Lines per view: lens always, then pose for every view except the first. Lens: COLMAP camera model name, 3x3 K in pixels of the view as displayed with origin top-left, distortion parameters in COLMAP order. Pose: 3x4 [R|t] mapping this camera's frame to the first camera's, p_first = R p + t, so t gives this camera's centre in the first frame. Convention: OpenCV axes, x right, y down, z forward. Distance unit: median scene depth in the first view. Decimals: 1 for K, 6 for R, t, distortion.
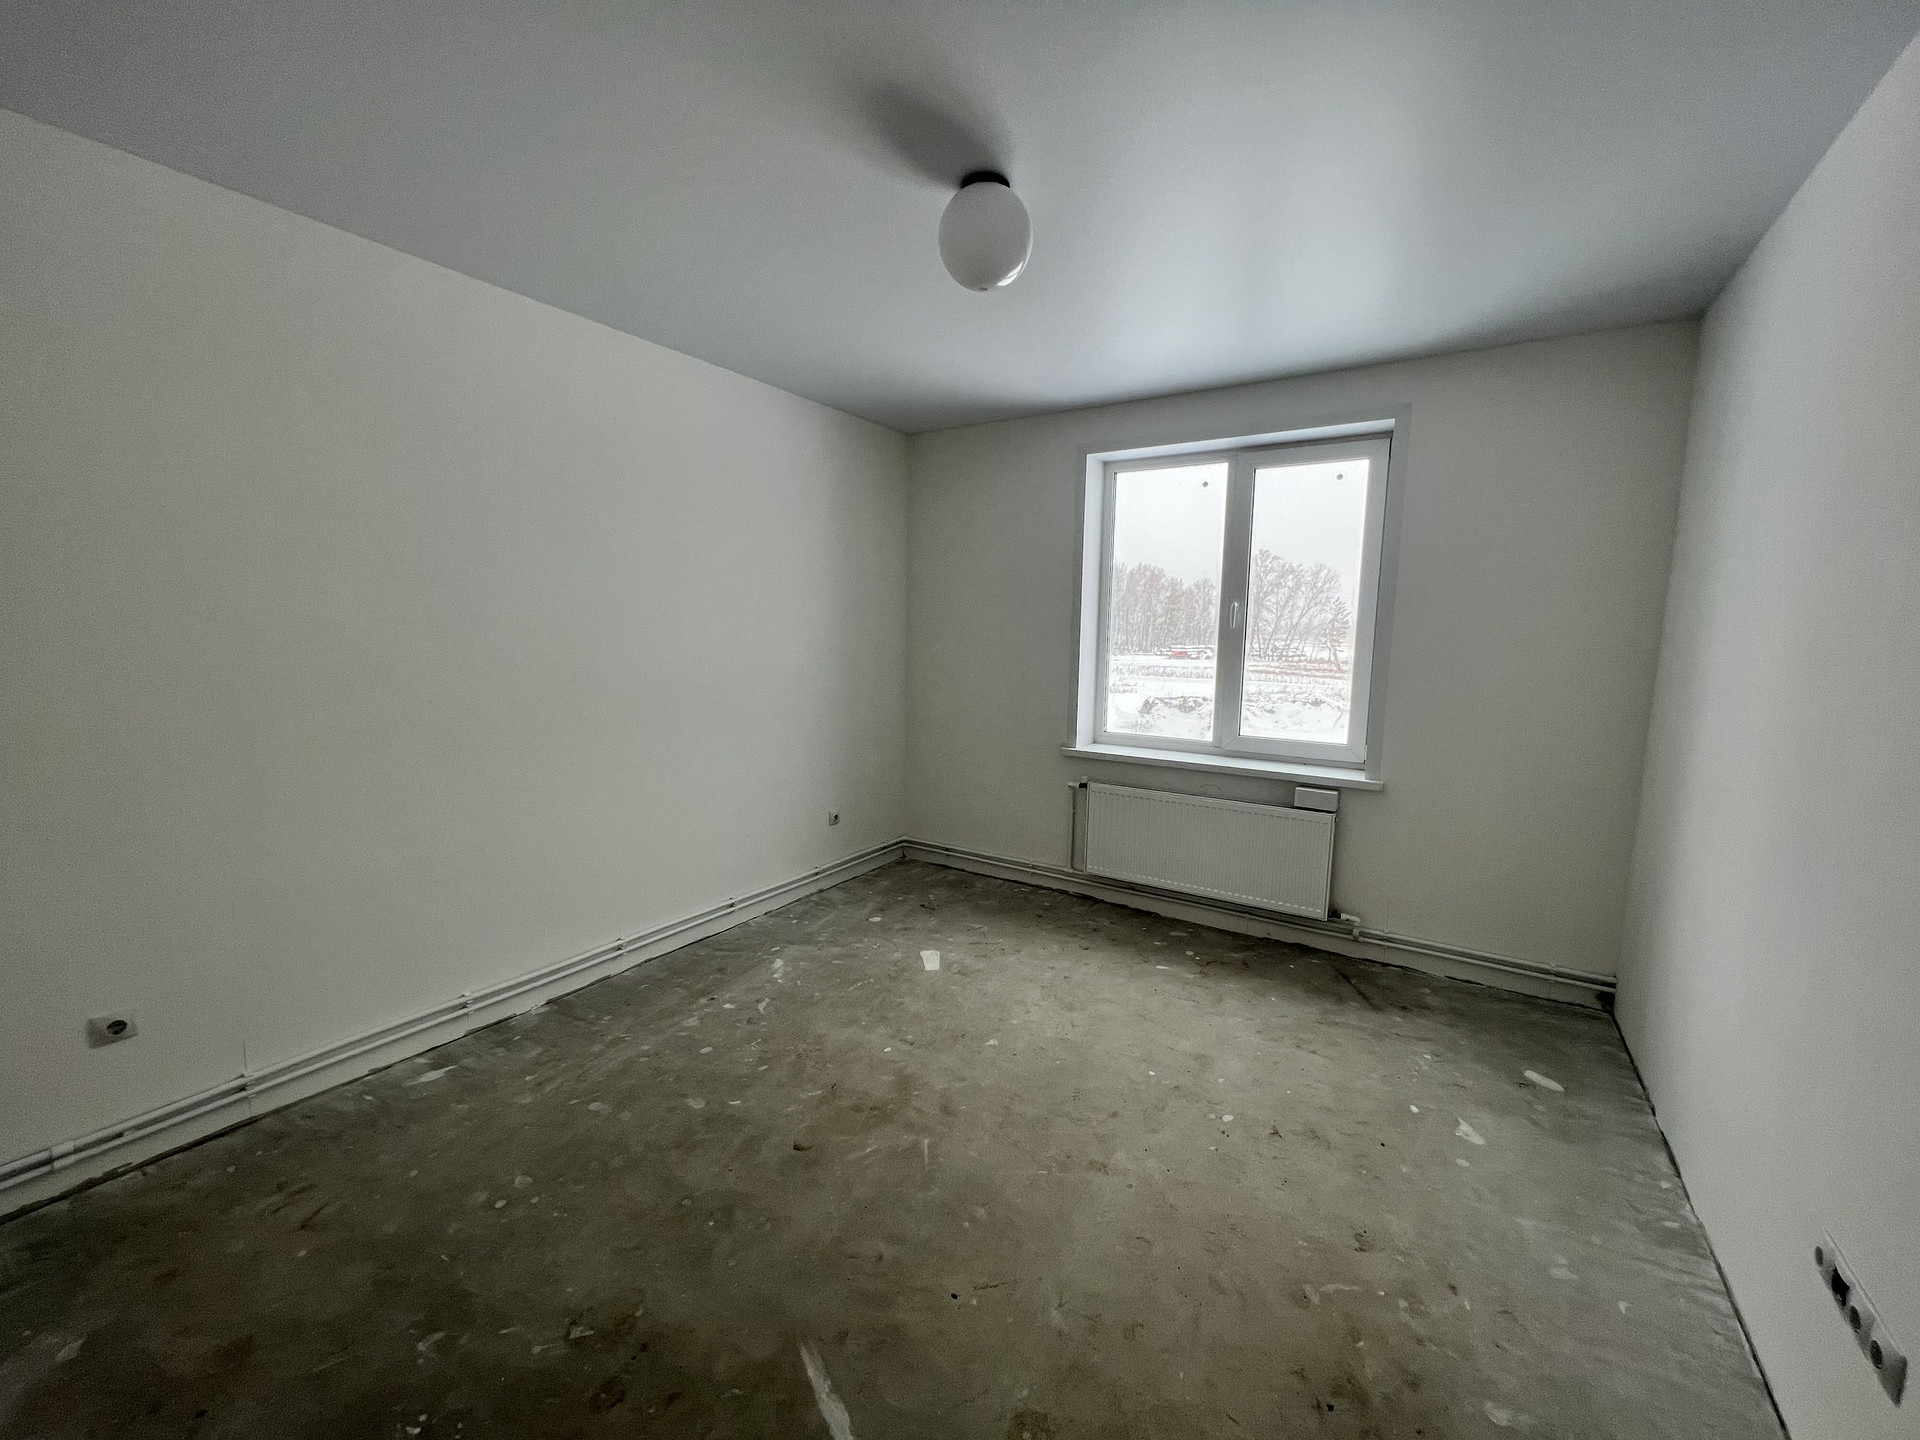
lens RADIAL K [[762.2, 0, 957.0], [0, 762.2, 724.4], [0, 0, 1]] dist [-0.003073, 0.000746]
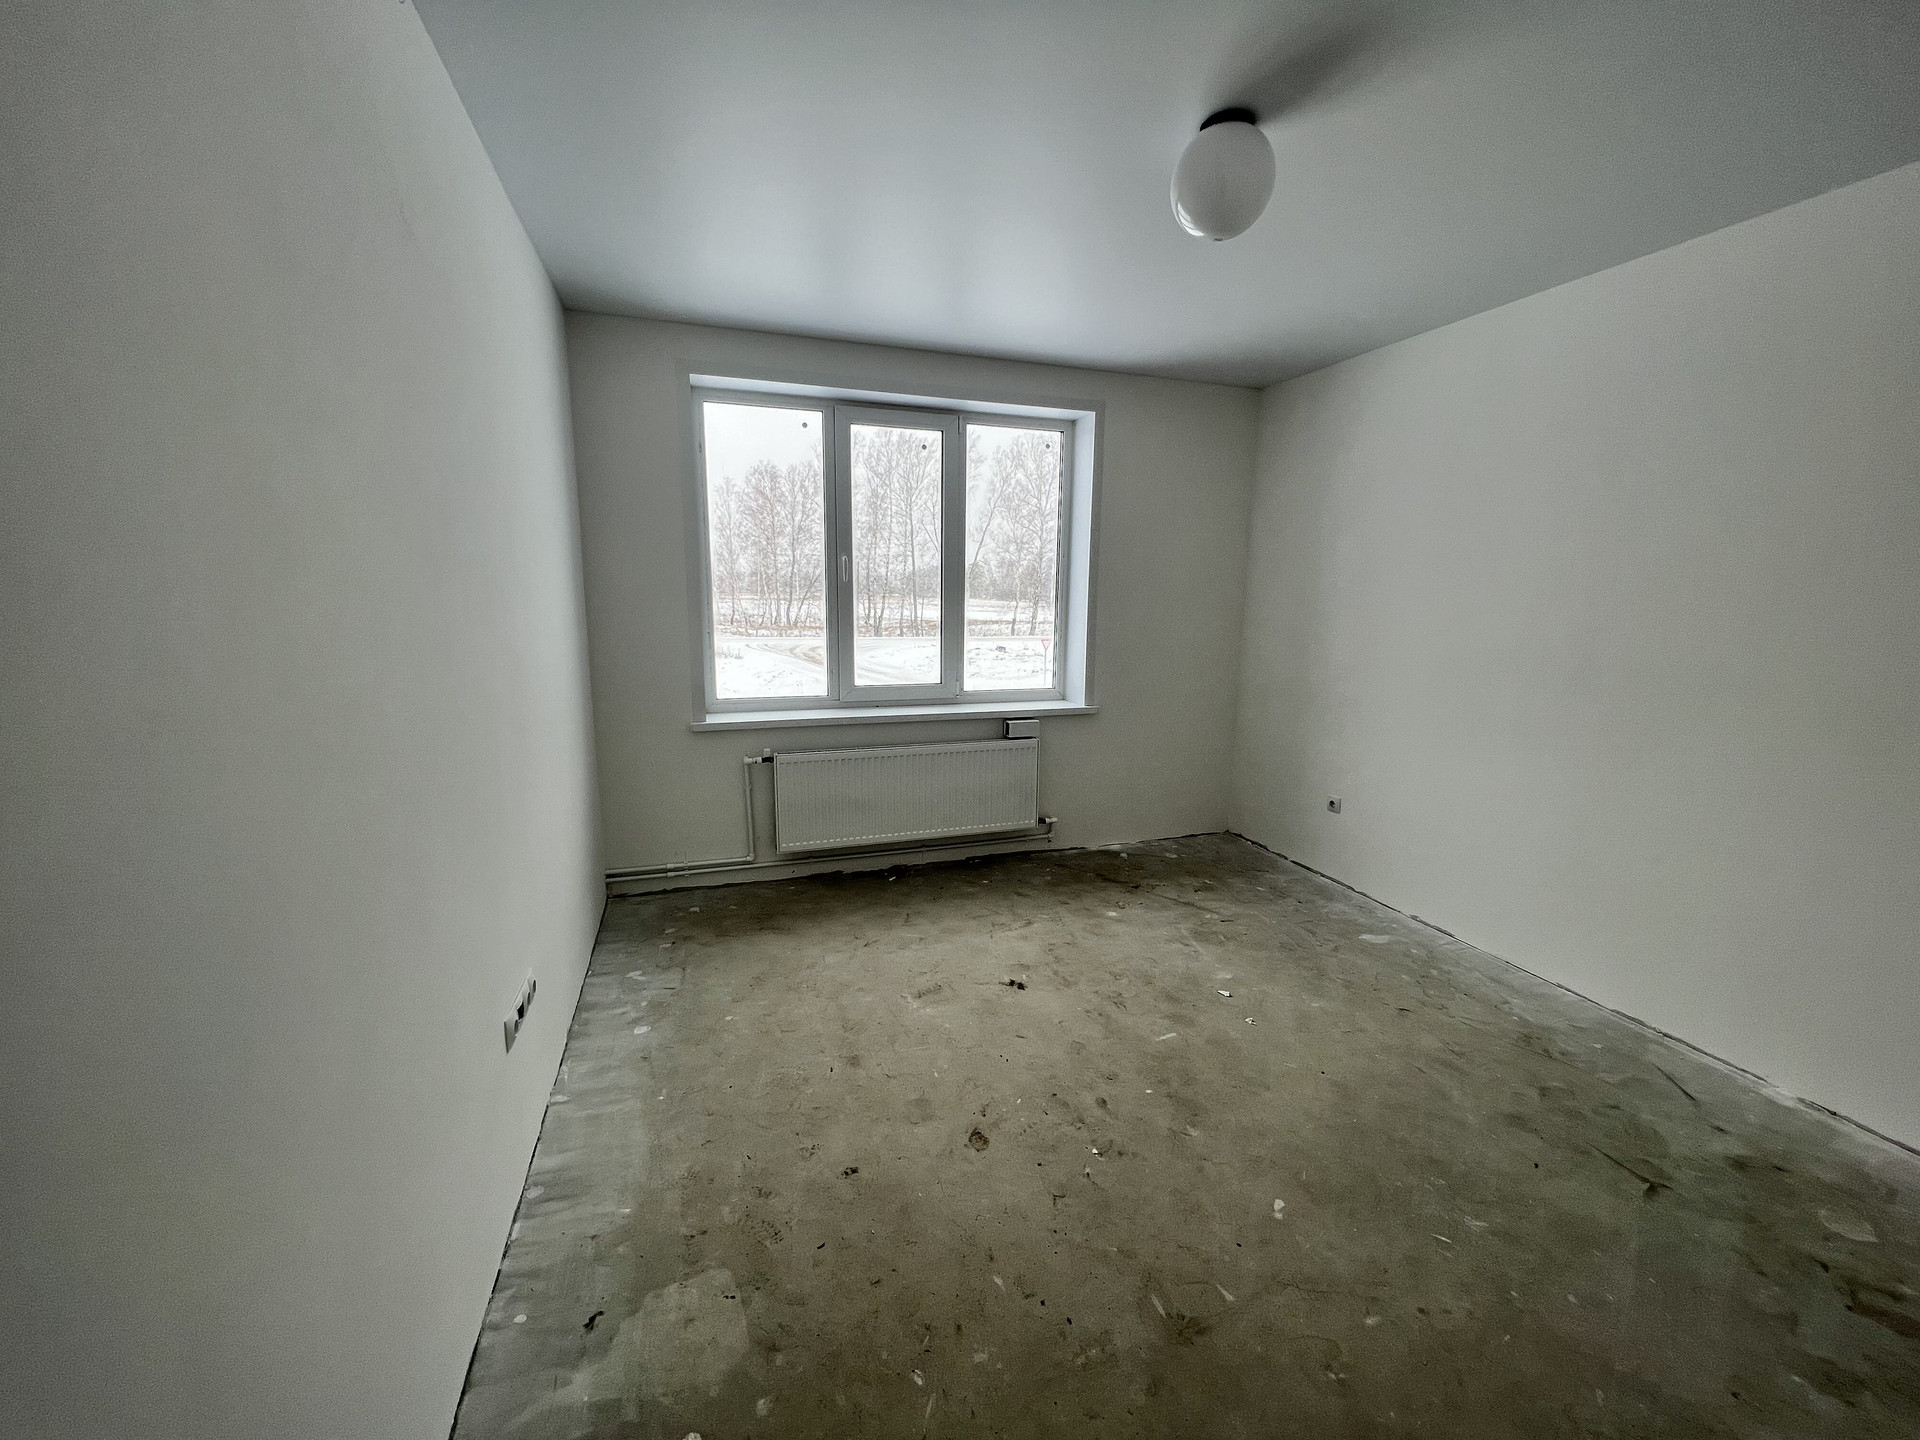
lens RADIAL K [[762.2, 0, 949.9], [0, 762.2, 727.8], [0, 0, 1]] dist [-0.003073, 0.000746]
pose [[0.612315, -0.150023, 0.776249, -0.412141], [0.097432, 0.988666, 0.114220, -0.039699], [-0.784587, 0.005693, 0.619992, 0.288498]]
